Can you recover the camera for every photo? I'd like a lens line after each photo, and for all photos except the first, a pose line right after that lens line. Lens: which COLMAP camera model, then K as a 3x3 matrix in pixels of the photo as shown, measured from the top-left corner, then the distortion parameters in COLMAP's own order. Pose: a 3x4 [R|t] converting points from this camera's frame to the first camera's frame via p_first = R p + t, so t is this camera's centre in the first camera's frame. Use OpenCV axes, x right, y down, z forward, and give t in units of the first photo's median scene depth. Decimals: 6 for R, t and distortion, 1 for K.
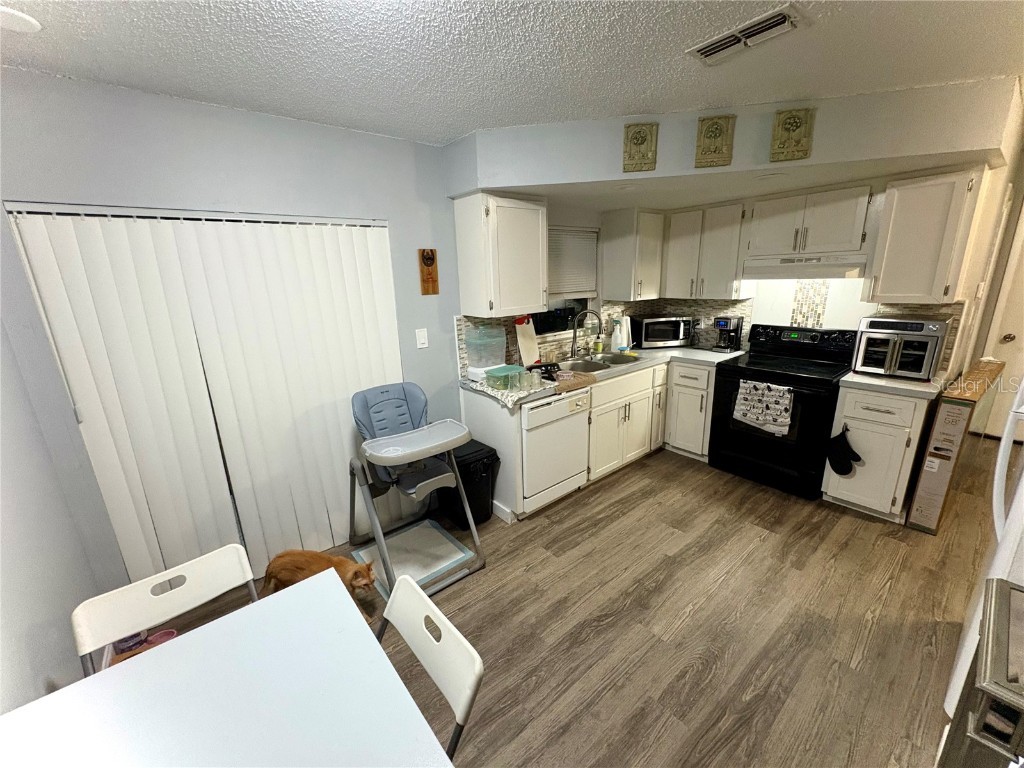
lens RADIAL K [[407.4, 0, 514.0], [0, 407.4, 384.6], [0, 0, 1]] dist [-0.000268, -0.000129]
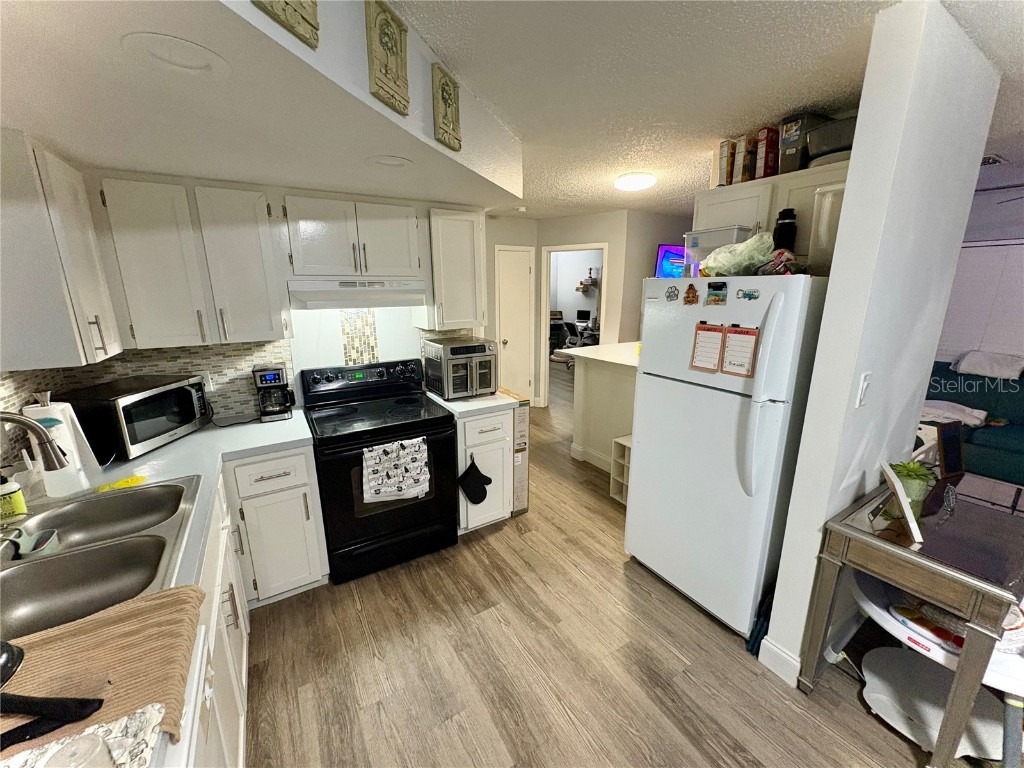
lens RADIAL K [[407.4, 0, 516.0], [0, 407.4, 383.4], [0, 0, 1]] dist [-0.000268, -0.000129]
pose [[0.130861, -0.196732, 0.971685, -0.071893], [0.257829, 0.953142, 0.158254, -0.168827], [-0.957288, 0.229819, 0.175452, 0.617218]]
